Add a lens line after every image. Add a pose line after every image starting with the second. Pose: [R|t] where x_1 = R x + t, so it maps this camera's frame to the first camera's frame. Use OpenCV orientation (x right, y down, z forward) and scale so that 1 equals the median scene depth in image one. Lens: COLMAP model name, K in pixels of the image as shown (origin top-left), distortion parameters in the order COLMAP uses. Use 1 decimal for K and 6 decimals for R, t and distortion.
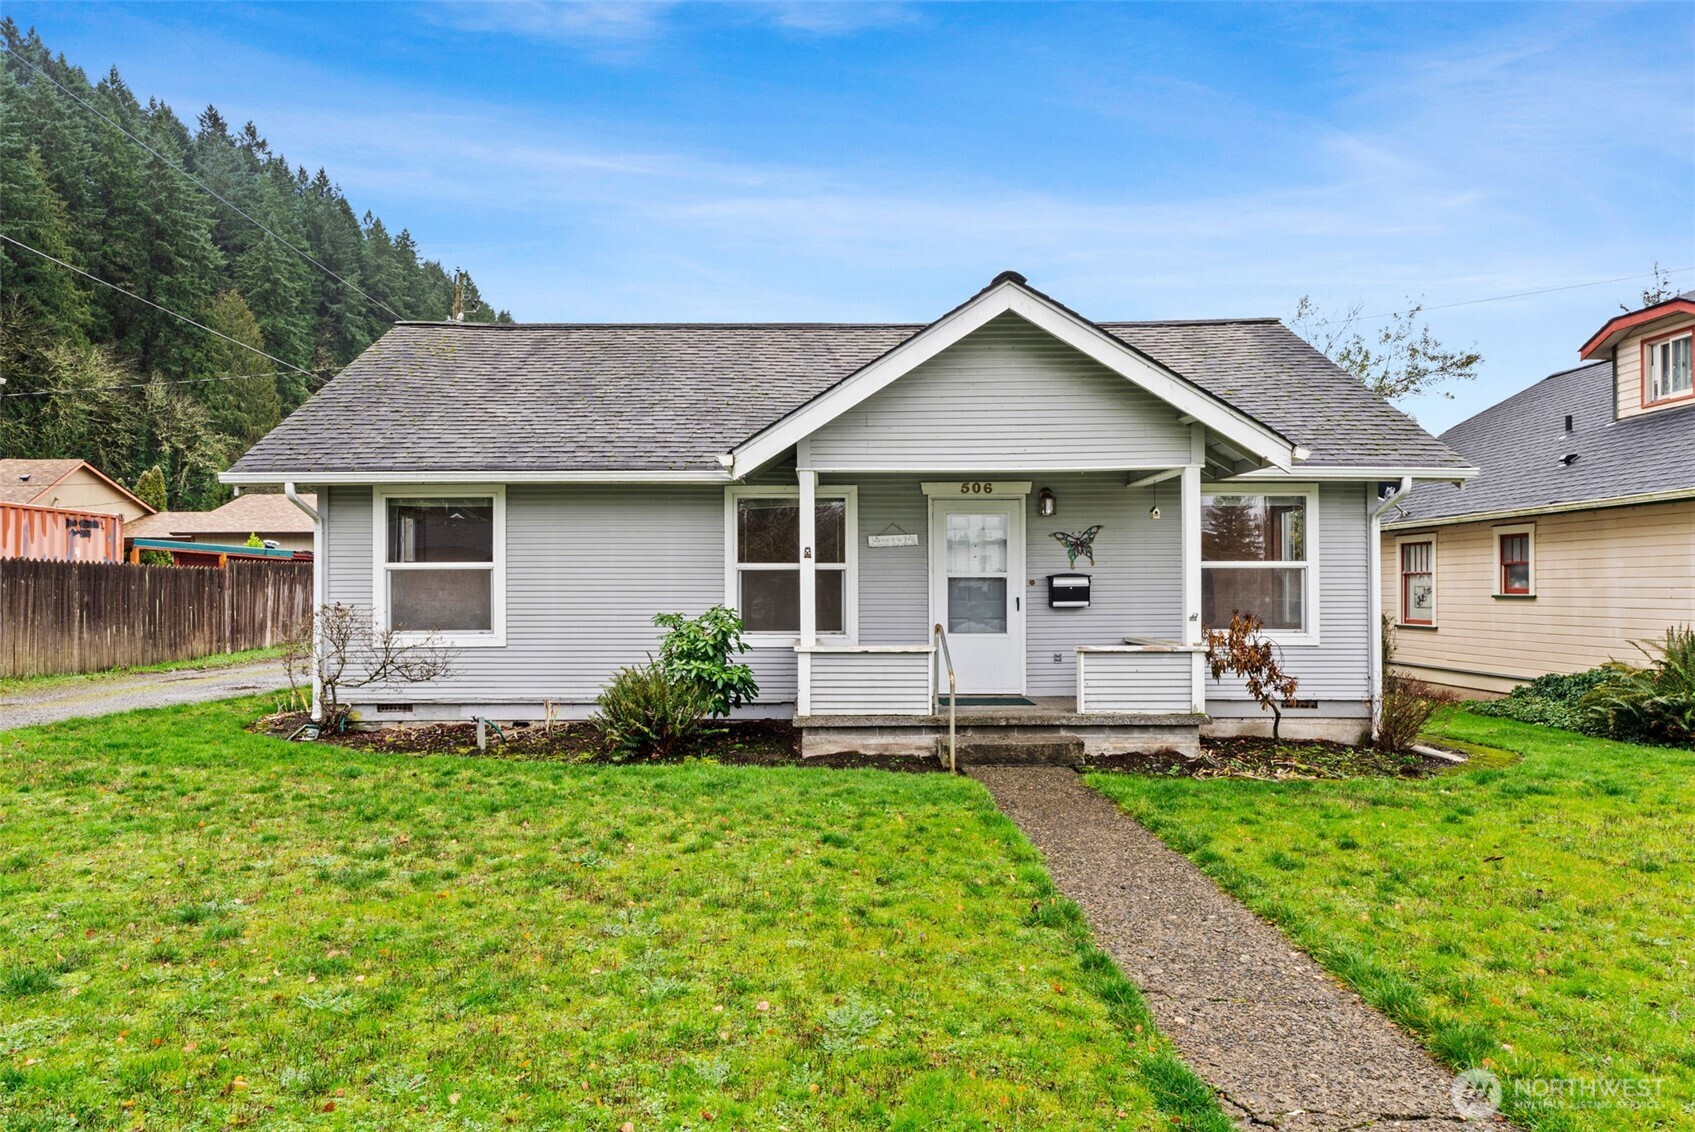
lens RADIAL K [[1138.7, 0, 815.6], [0, 1138.7, 580.1], [0, 0, 1]] dist [-0.002148, -0.003689]
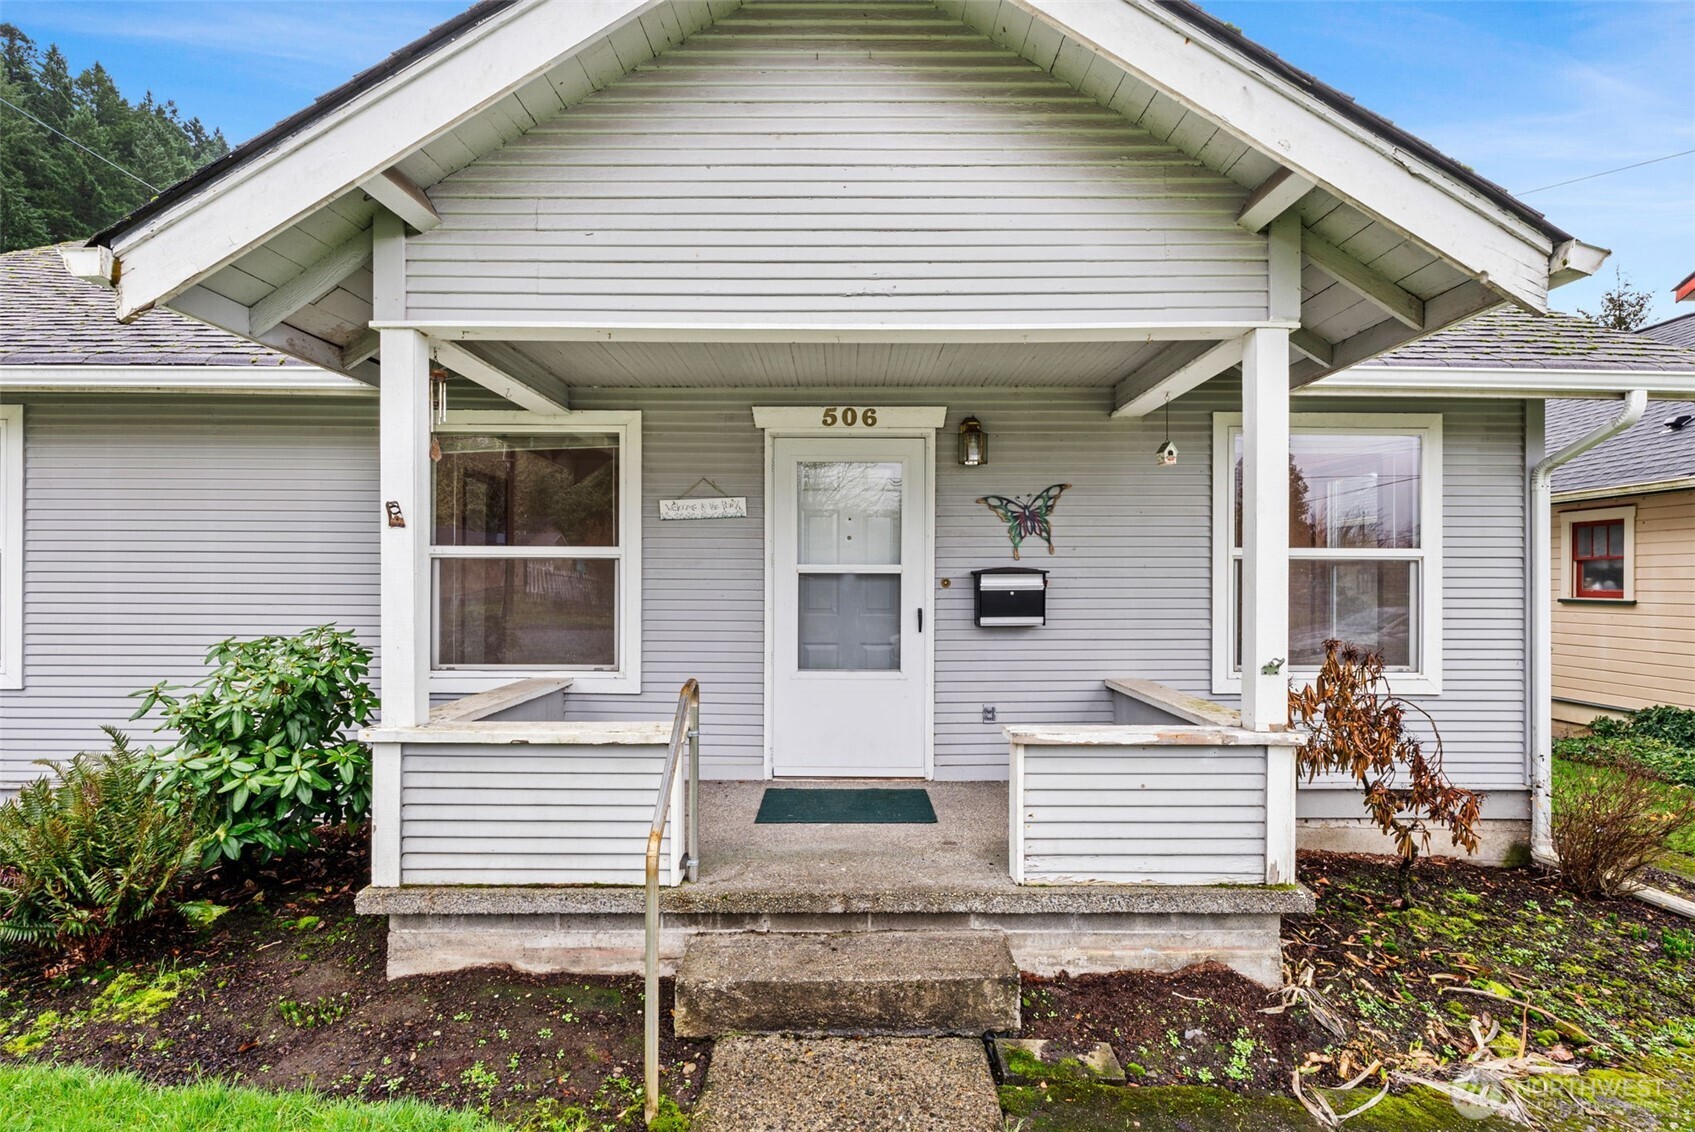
lens RADIAL K [[874.9, 0, 855.2], [0, 874.9, 581.7], [0, 0, 1]] dist [-0.003643, 0.000546]
pose [[0.999958, 0.005817, 0.007021, 0.141611], [-0.005881, 0.999941, 0.009144, -0.002100], [-0.006967, -0.009185, 0.999934, 0.559528]]
